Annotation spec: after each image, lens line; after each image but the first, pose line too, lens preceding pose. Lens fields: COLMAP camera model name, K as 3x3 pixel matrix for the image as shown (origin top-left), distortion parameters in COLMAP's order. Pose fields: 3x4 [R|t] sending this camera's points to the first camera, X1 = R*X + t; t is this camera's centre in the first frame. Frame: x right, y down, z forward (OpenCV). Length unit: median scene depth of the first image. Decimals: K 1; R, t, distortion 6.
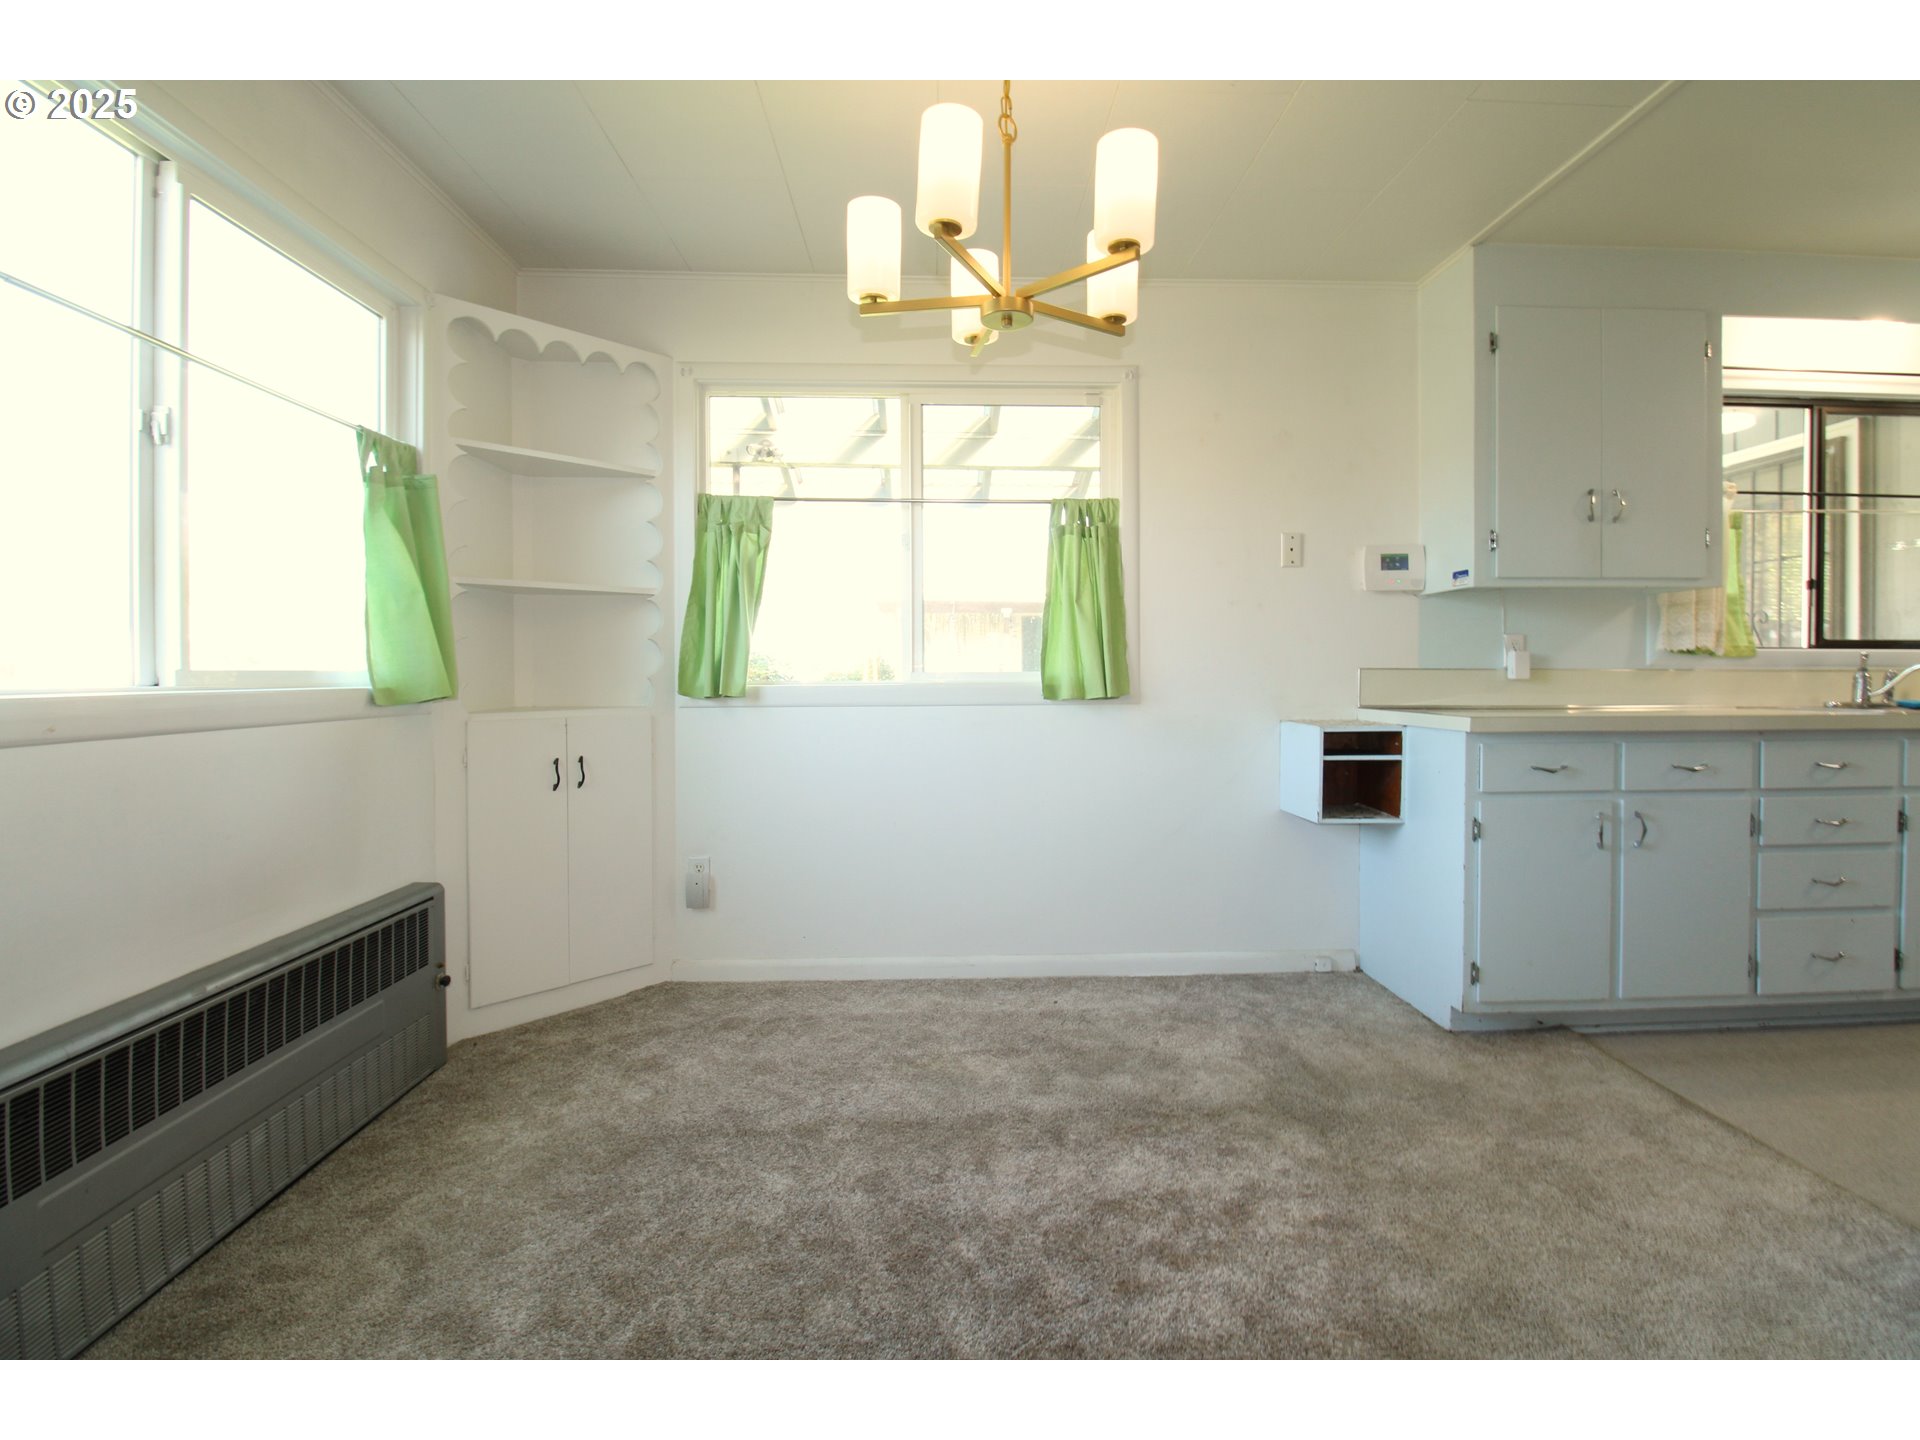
lens RADIAL K [[890.7, 0, 964.7], [0, 890.7, 696.0], [0, 0, 1]] dist [0.003890, -0.015213]
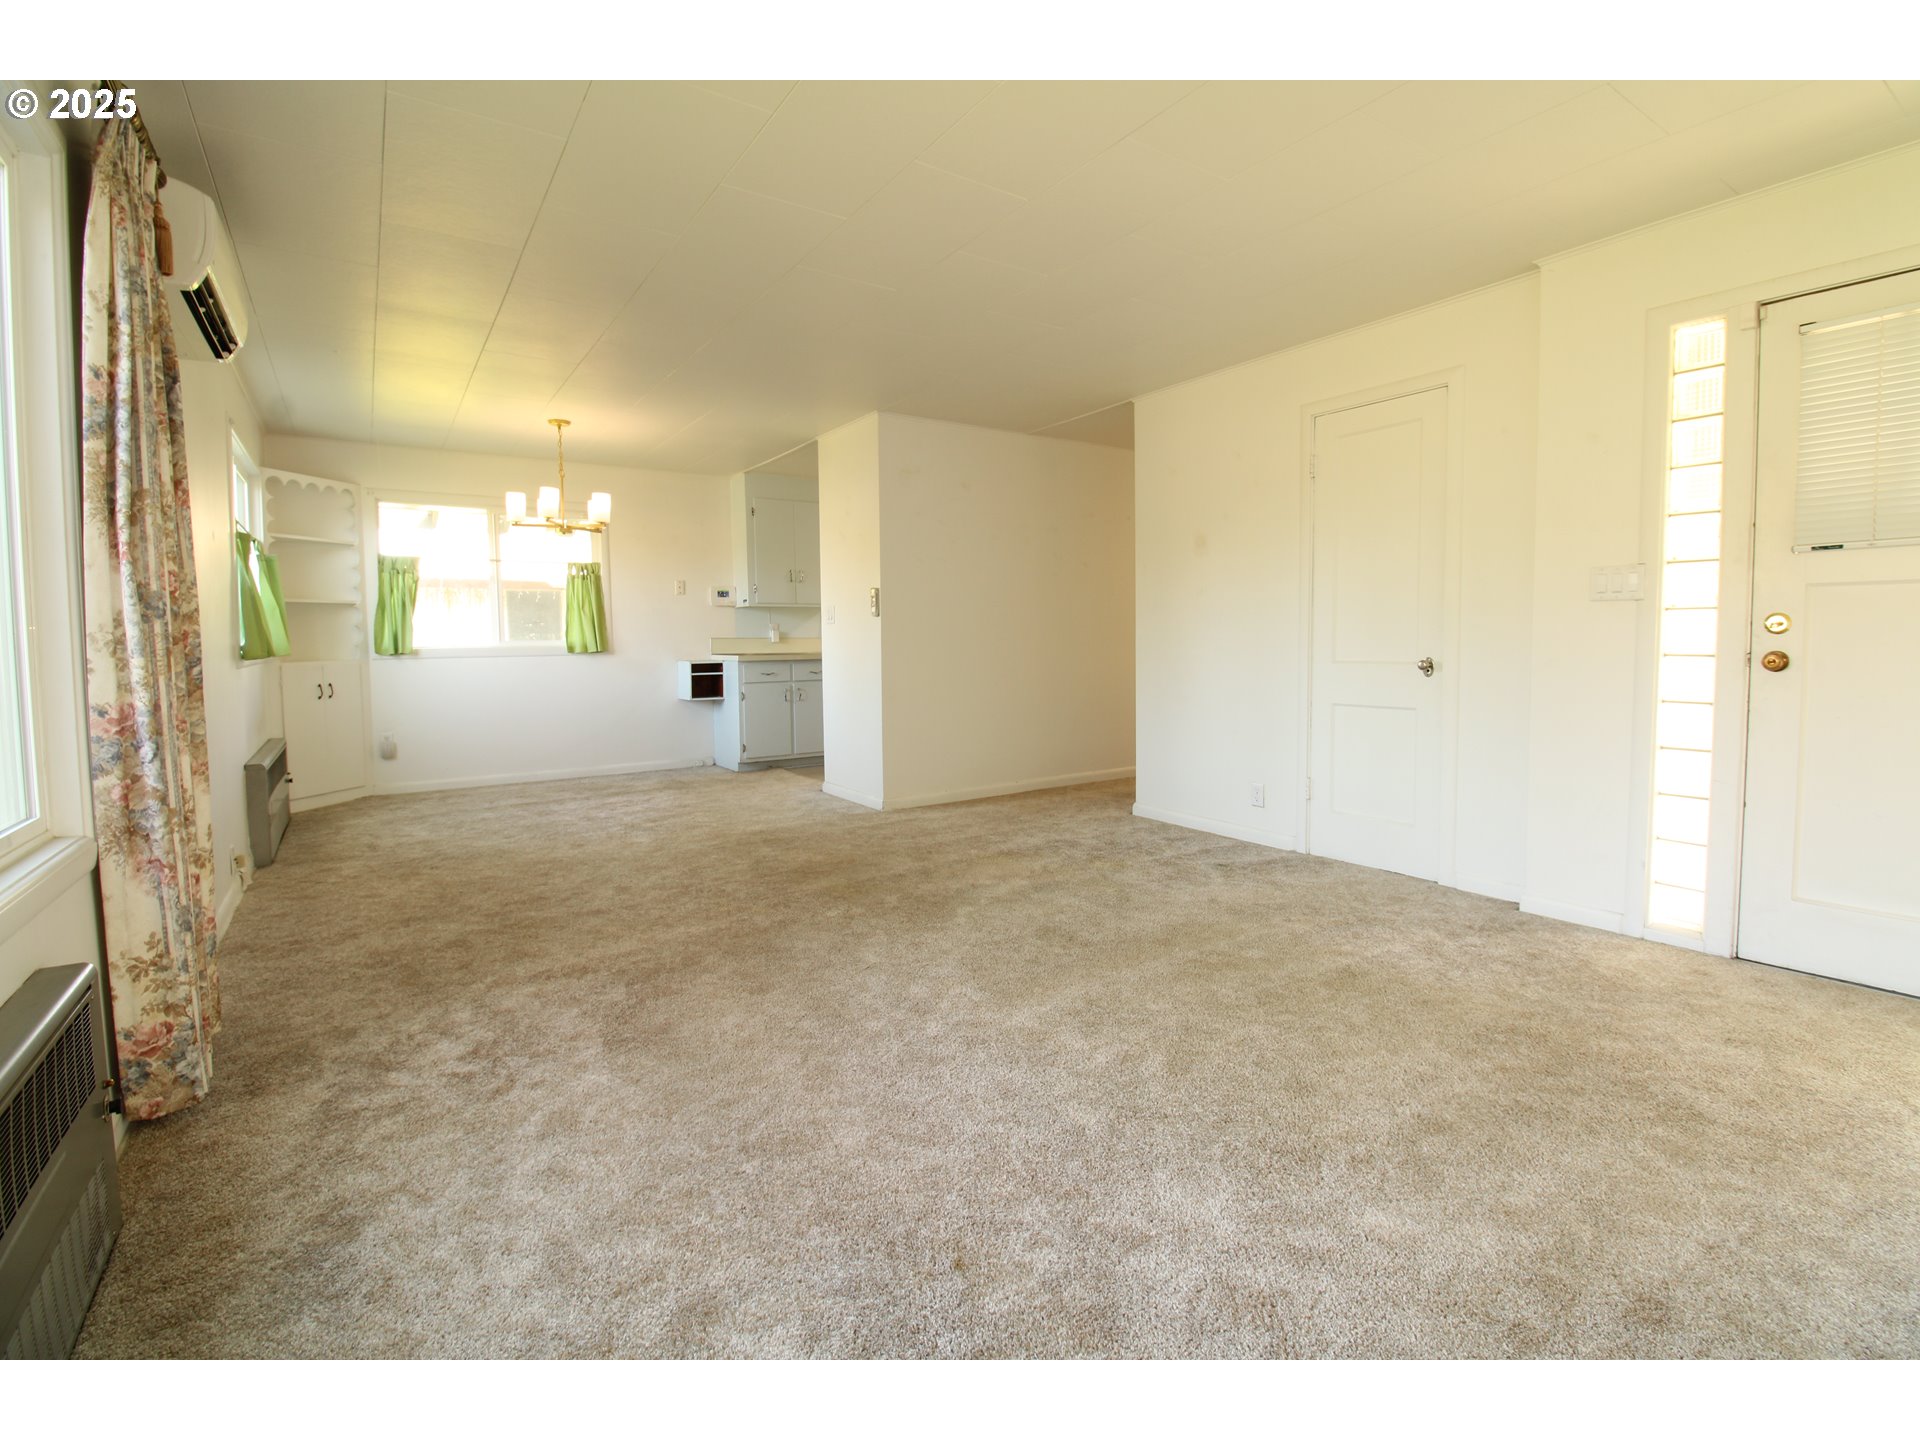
lens RADIAL K [[890.7, 0, 964.7], [0, 890.7, 696.0], [0, 0, 1]] dist [0.003890, -0.015213]
pose [[0.851040, -0.040374, 0.523547, -0.239208], [0.022137, 0.998912, 0.041047, 0.042095], [-0.524634, -0.023343, 0.851008, -1.429952]]
